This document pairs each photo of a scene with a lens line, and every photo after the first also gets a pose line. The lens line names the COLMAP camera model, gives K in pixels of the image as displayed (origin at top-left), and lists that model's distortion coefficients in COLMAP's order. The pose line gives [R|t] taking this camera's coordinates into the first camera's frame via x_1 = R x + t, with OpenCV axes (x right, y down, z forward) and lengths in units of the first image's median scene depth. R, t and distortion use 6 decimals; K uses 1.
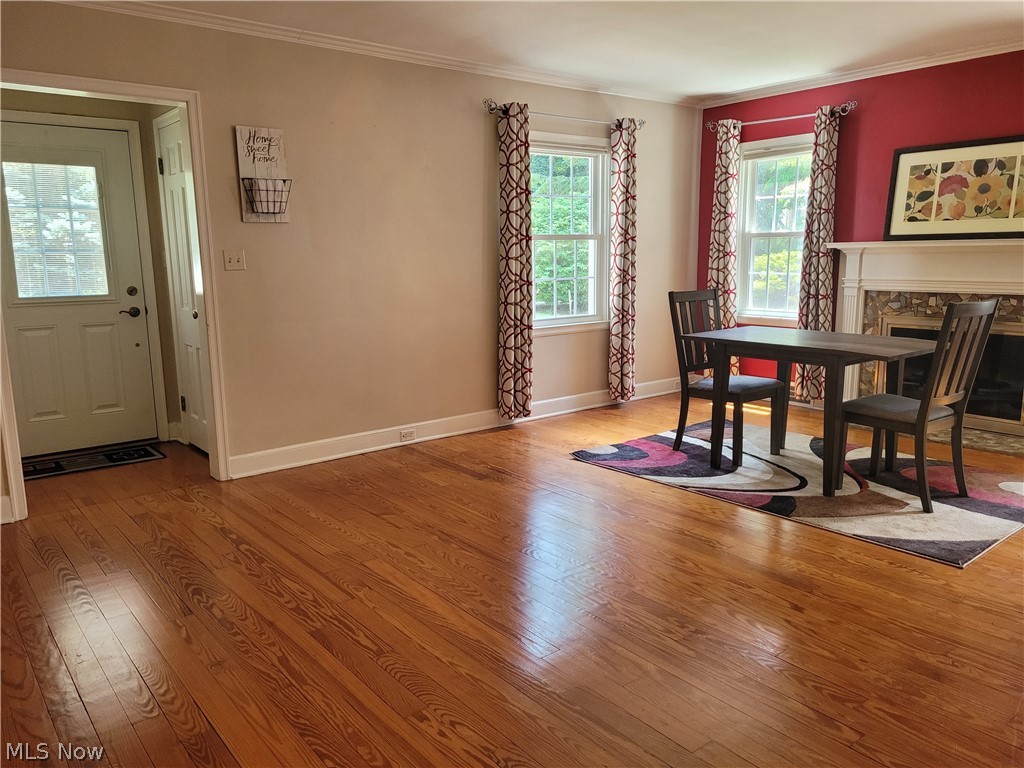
lens RADIAL K [[764.9, 0, 516.4], [0, 764.9, 377.3], [0, 0, 1]] dist [0.083549, -0.071256]
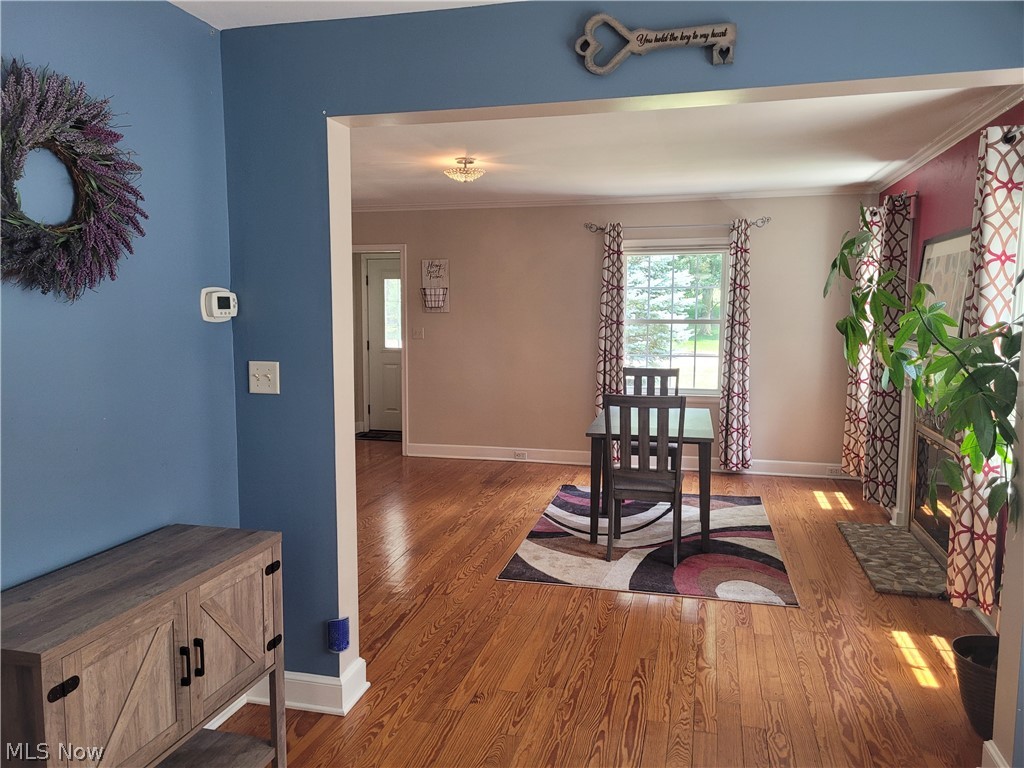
lens RADIAL K [[766.8, 0, 512.0], [0, 766.8, 384.0], [0, 0, 1]] dist [0.064106, 0.000417]
pose [[0.601440, 0.095539, -0.793185, 0.918667], [-0.140807, 0.989958, 0.012471, -0.068873], [0.786411, 0.104185, 0.608853, 0.081853]]
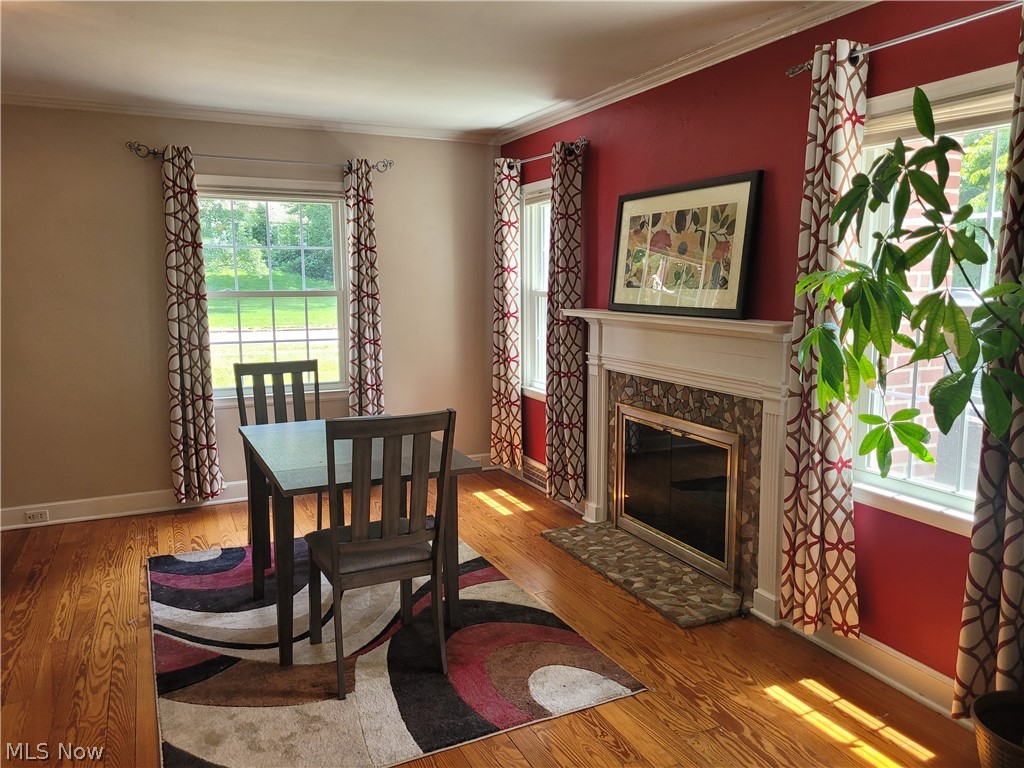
lens RADIAL K [[764.9, 0, 516.4], [0, 764.9, 377.3], [0, 0, 1]] dist [0.083549, -0.071256]
pose [[0.972919, 0.040042, -0.227651, 0.557417], [-0.047807, 0.998444, -0.028694, -0.079927], [0.226148, 0.038800, 0.973320, 0.221887]]
